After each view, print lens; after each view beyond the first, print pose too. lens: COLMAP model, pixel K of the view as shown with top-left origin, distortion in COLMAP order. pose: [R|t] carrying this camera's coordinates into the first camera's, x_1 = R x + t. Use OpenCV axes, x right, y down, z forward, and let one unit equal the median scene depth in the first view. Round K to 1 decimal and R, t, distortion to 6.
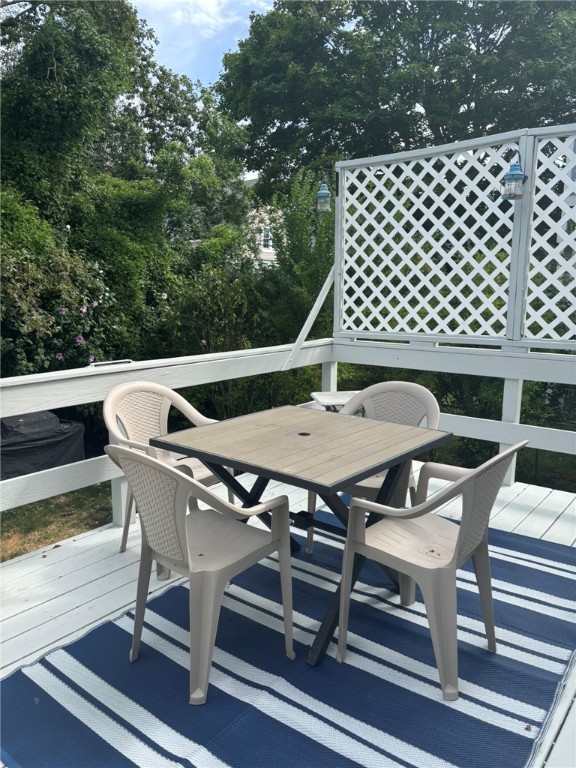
lens RADIAL K [[577.1, 0, 288.0], [0, 577.1, 384.0], [0, 0, 1]] dist [0.042002, -0.048239]
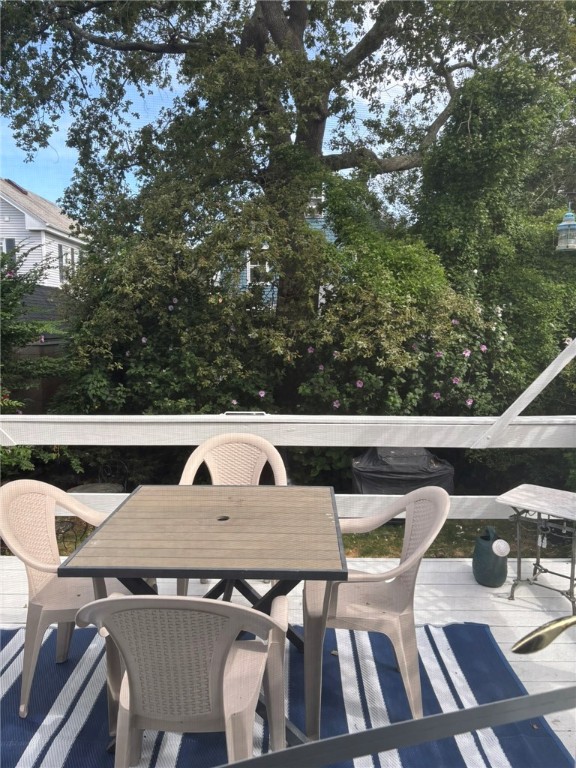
lens RADIAL K [[577.1, 0, 288.0], [0, 577.1, 384.0], [0, 0, 1]] dist [0.042002, -0.048239]
pose [[0.615739, 0.091247, -0.782649, 0.256299], [-0.135035, 0.990797, 0.009278, -0.047567], [0.776293, 0.099972, 0.622394, 0.159097]]
